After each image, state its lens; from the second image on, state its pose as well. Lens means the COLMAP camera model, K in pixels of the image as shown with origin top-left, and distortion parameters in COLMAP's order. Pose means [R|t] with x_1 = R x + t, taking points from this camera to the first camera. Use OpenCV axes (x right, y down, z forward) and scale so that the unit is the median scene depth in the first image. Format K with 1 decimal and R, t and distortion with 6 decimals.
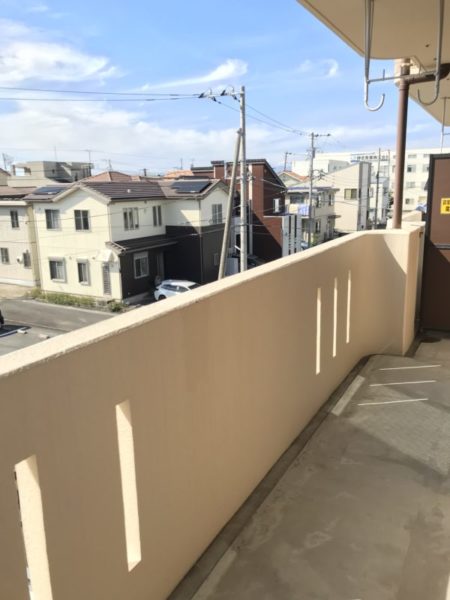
lens RADIAL K [[495.2, 0, 229.2], [0, 495.2, 298.6], [0, 0, 1]] dist [0.034947, -0.015754]
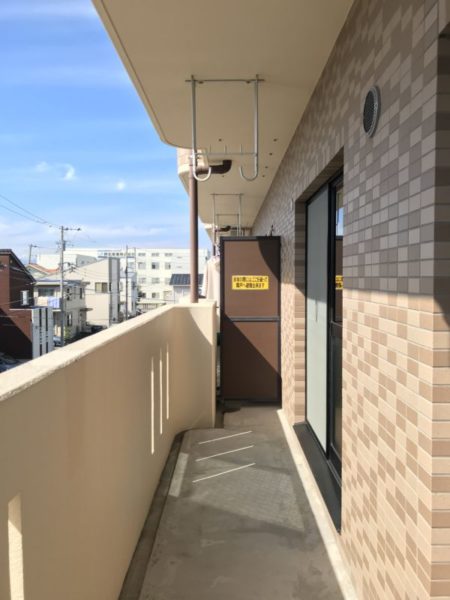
lens RADIAL K [[495.2, 0, 225.5], [0, 495.2, 299.0], [0, 0, 1]] dist [0.034947, -0.015754]
pose [[0.878641, -0.000514, 0.477482, -0.104391], [0.091115, 0.981804, -0.166610, 0.028749], [-0.468708, 0.189897, 0.862700, 0.074095]]
